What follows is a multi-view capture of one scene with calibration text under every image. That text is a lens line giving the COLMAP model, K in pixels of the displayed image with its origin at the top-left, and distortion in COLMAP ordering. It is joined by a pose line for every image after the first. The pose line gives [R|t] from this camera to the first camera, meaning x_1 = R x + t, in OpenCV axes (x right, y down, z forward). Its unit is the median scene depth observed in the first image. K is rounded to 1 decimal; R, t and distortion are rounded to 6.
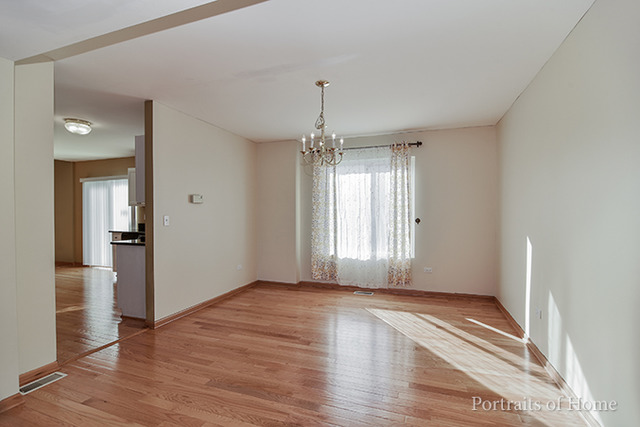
lens RADIAL K [[305.3, 0, 317.8], [0, 305.3, 217.0], [0, 0, 1]] dist [-0.012709, 0.000051]
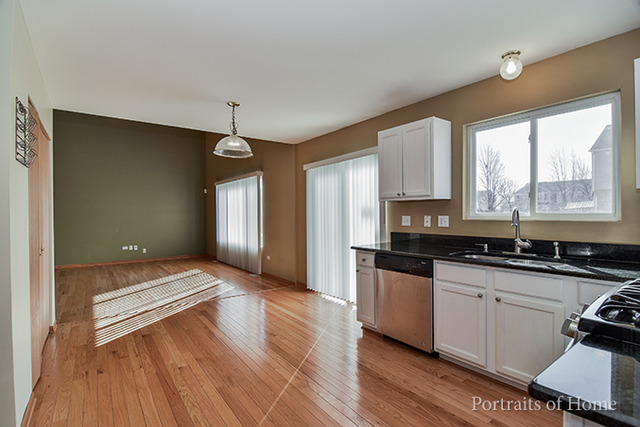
lens RADIAL K [[305.3, 0, 315.4], [0, 305.3, 214.9], [0, 0, 1]] dist [-0.012709, 0.000051]
pose [[0.831756, 0.004160, -0.555125, -0.379745], [-0.004274, 0.999990, 0.001091, -0.010698], [0.555124, 0.001465, 0.831766, 0.437797]]
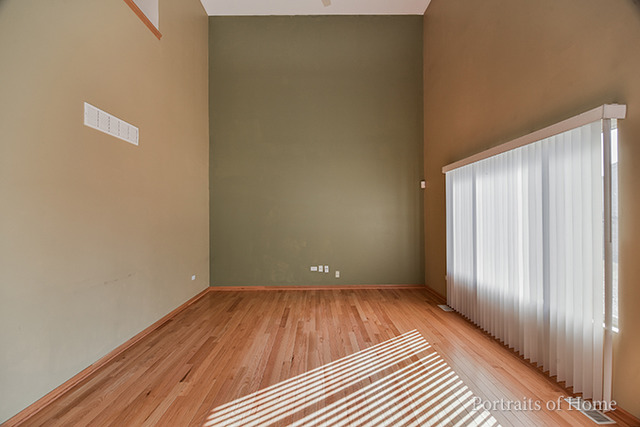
lens RADIAL K [[305.3, 0, 316.6], [0, 305.3, 214.9], [0, 0, 1]] dist [-0.012709, 0.000051]
pose [[0.343320, 0.002140, -0.939216, -0.817478], [-0.002091, 0.999997, 0.001514, -0.028792], [0.939216, 0.001444, 0.343324, 0.707208]]
